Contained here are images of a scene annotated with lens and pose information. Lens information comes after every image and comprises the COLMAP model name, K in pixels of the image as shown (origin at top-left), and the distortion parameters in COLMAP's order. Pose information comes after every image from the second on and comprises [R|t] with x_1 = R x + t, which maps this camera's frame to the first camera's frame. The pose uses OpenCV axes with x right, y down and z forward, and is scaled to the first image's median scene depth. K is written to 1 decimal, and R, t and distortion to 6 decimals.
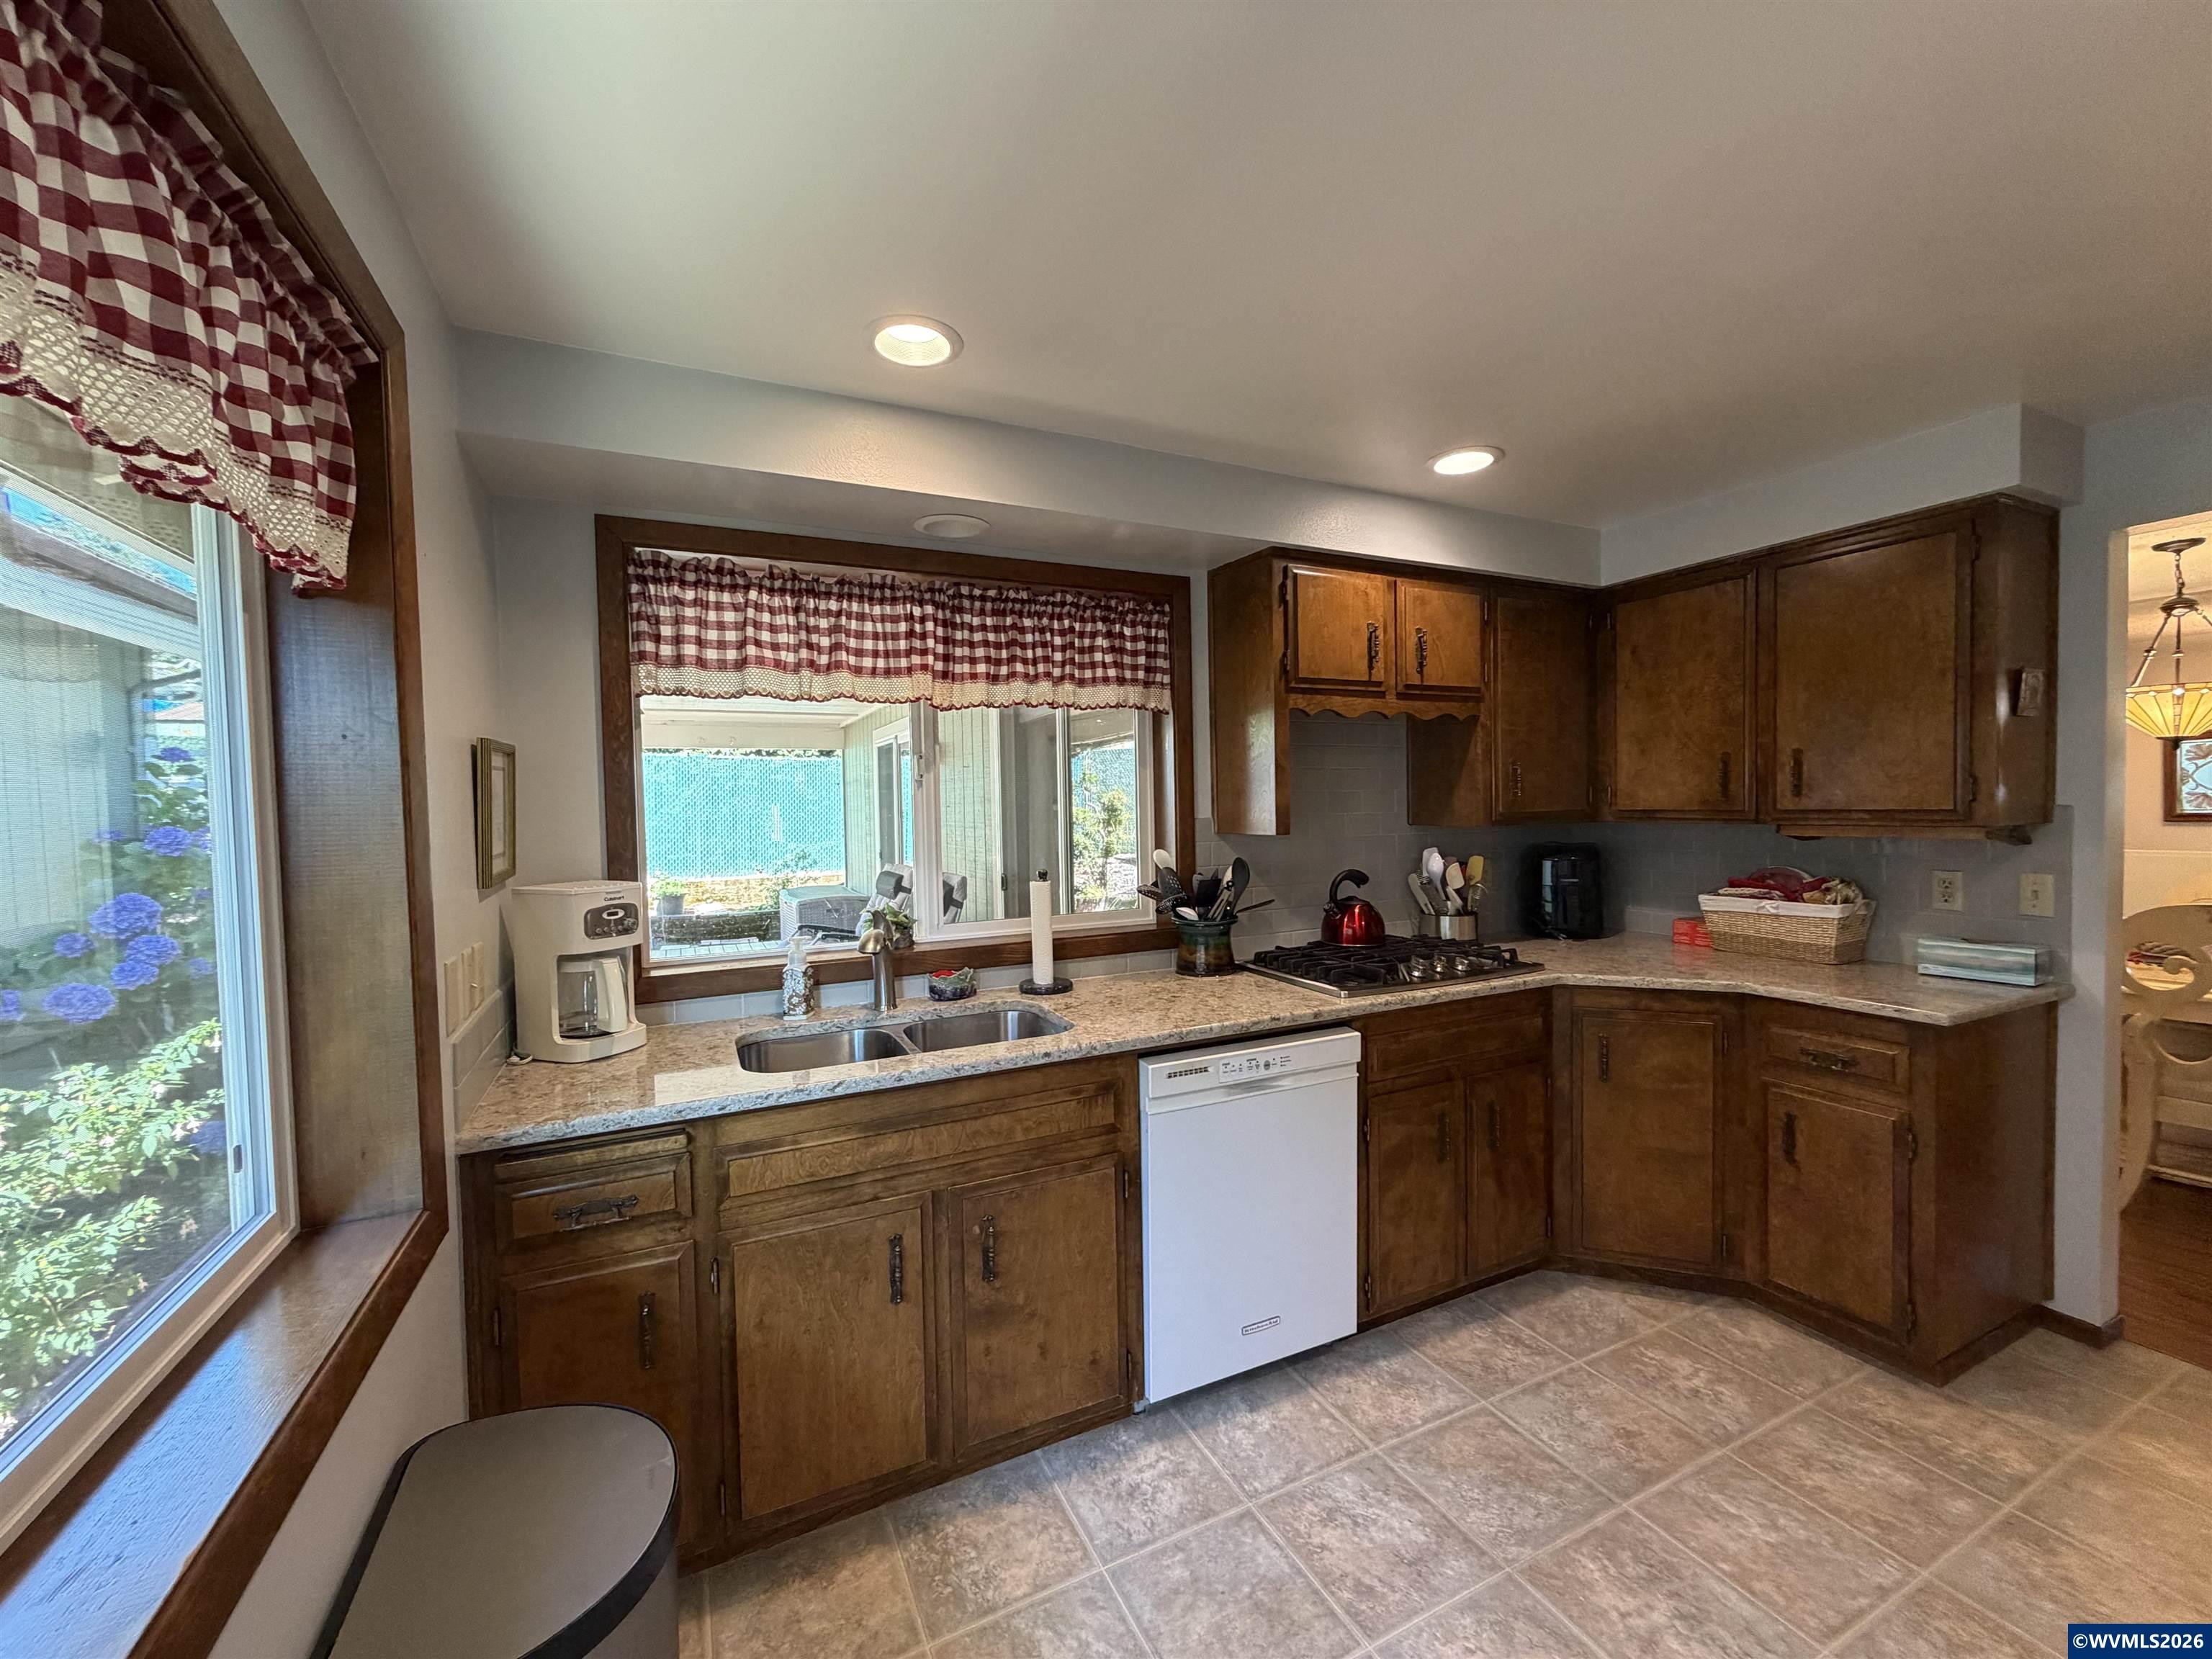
lens RADIAL K [[872.5, 0, 1105.7], [0, 872.5, 829.1], [0, 0, 1]] dist [0.000646, 0.001381]
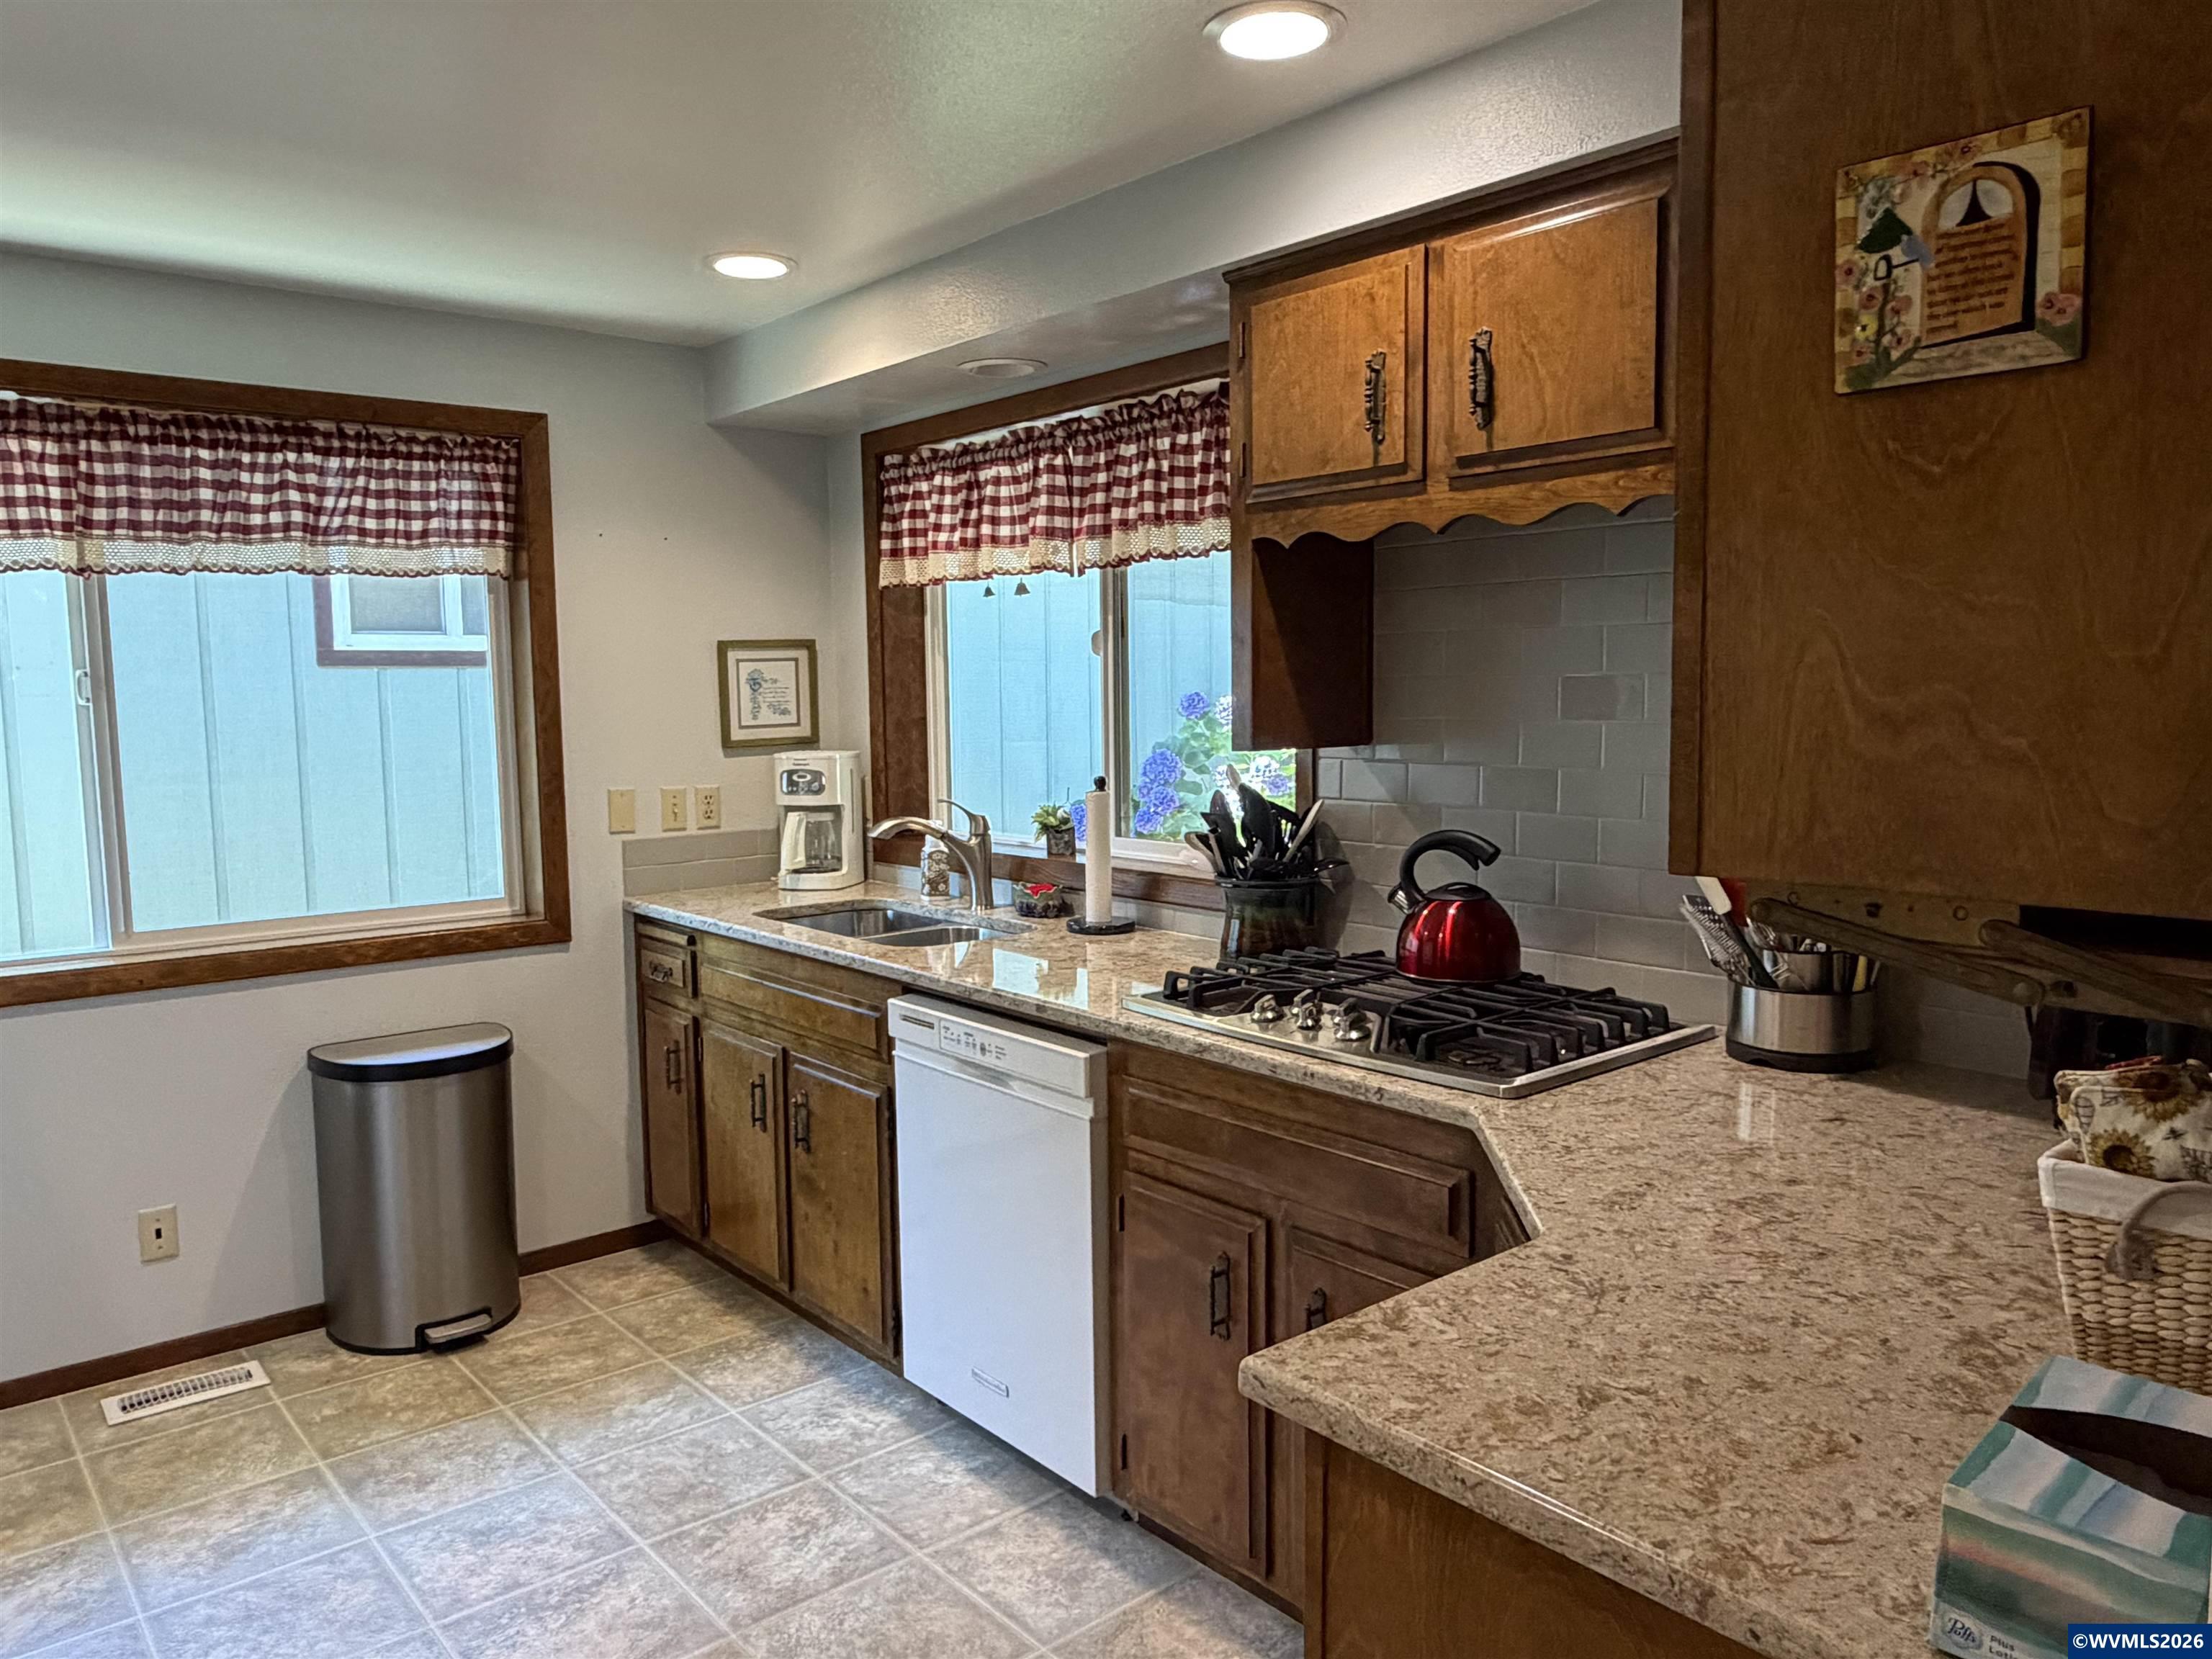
lens RADIAL K [[1541.6, 0, 1095.7], [0, 1541.6, 829.7], [0, 0, 1]] dist [-0.004133, 0.008159]
pose [[0.247719, 0.107243, -0.962878, 1.394970], [-0.020020, 0.994209, 0.105582, -0.057258], [0.968625, -0.006878, 0.248431, 0.724784]]
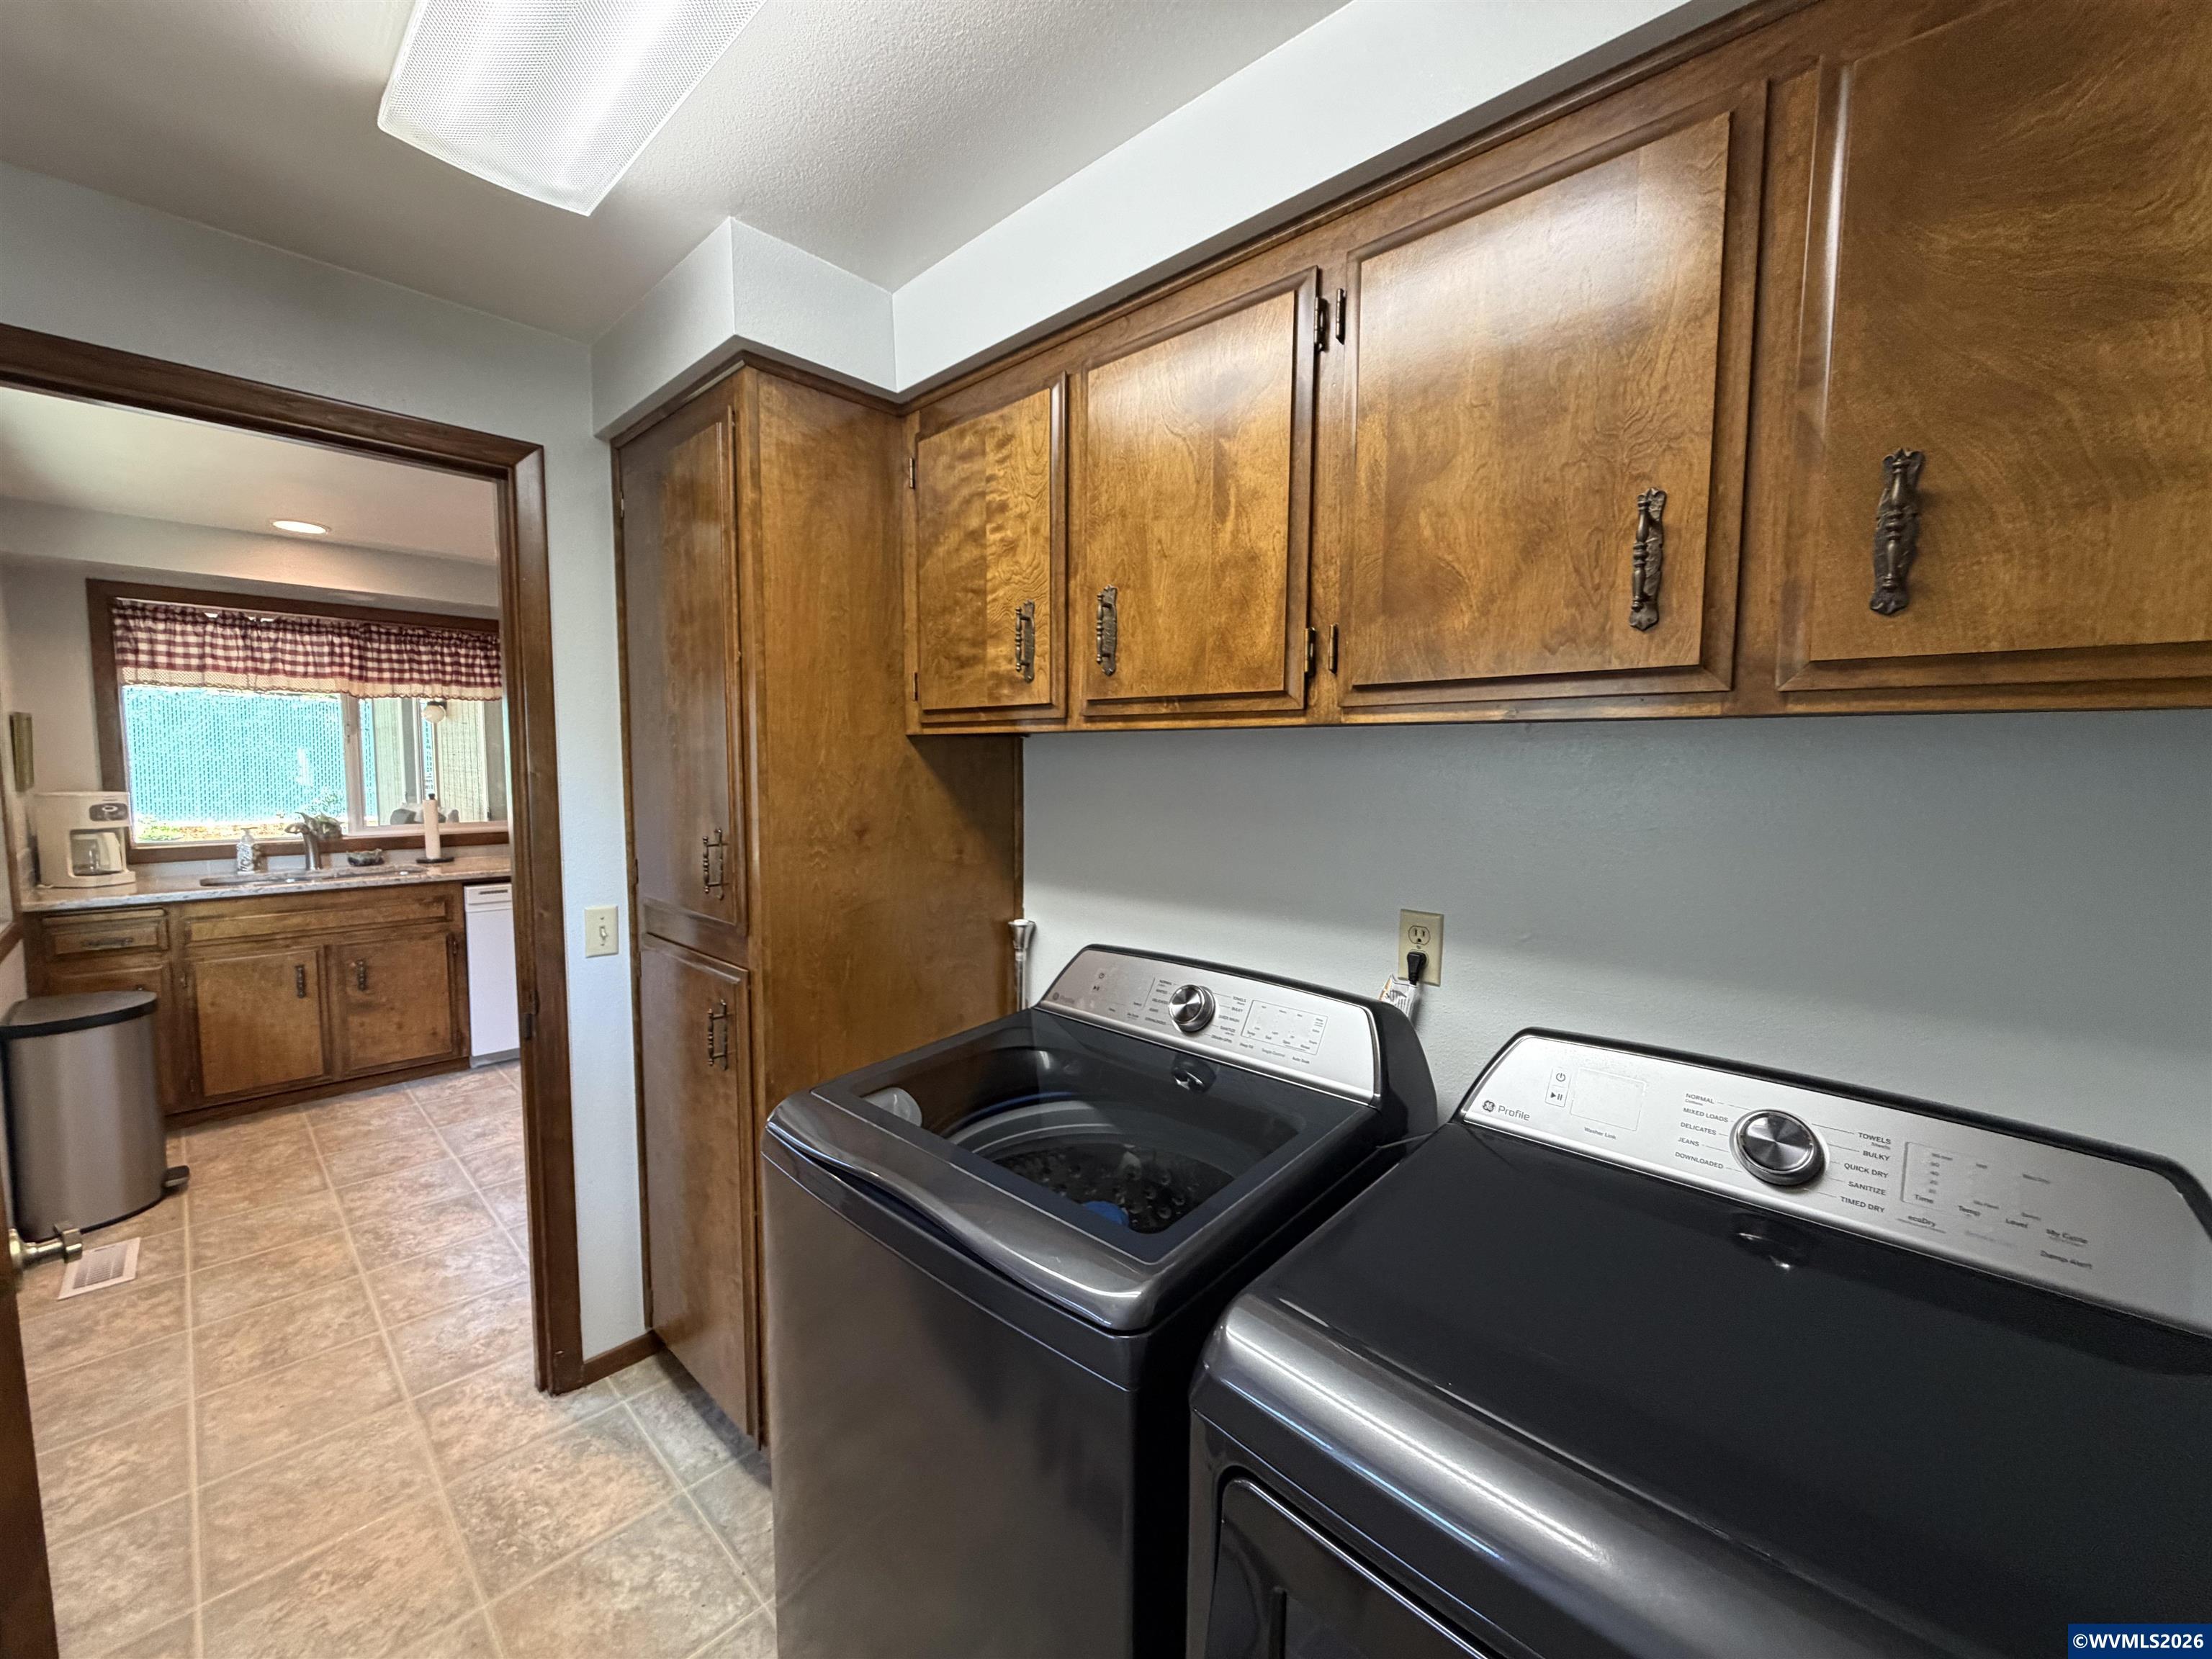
lens RADIAL K [[872.5, 0, 1078.2], [0, 872.5, 819.3], [0, 0, 1]] dist [0.000646, 0.001381]
pose [[0.934481, -0.001241, 0.356011, 0.573859], [-0.007402, 0.999710, 0.022913, 0.053815], [-0.355936, -0.024047, 0.934201, -1.211170]]
